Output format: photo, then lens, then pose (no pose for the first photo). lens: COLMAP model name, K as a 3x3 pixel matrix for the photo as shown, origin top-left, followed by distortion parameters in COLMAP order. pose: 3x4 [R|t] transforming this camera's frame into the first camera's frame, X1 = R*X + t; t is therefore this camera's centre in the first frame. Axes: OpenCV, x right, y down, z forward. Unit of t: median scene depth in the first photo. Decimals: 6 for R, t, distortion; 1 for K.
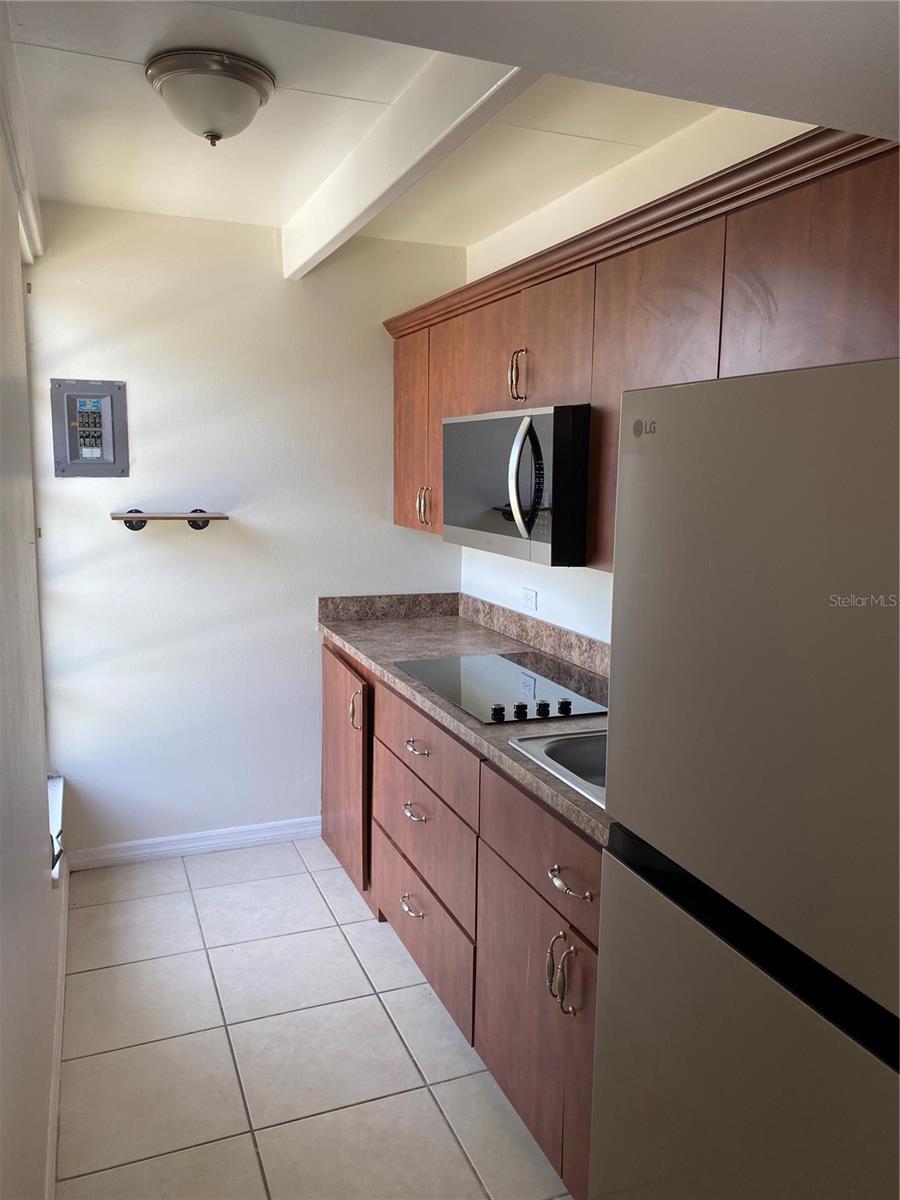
lens RADIAL K [[909.9, 0, 447.3], [0, 909.9, 597.6], [0, 0, 1]] dist [0.058303, -0.071838]
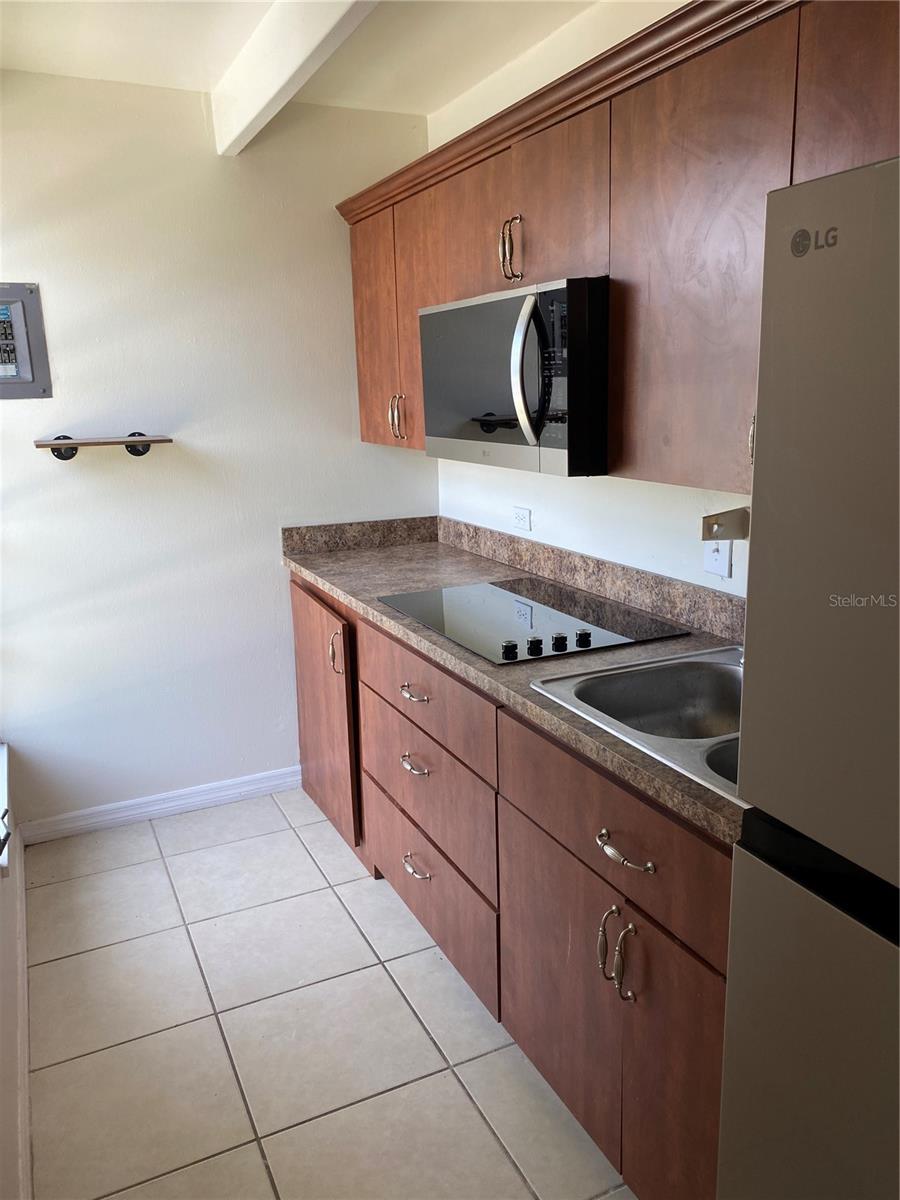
lens RADIAL K [[909.9, 0, 456.7], [0, 909.9, 610.8], [0, 0, 1]] dist [0.058303, -0.071838]
pose [[0.996931, -0.051590, 0.058876, -0.038511], [0.045720, 0.994231, 0.097030, 0.002372], [-0.063542, -0.094040, 0.993539, 0.129422]]
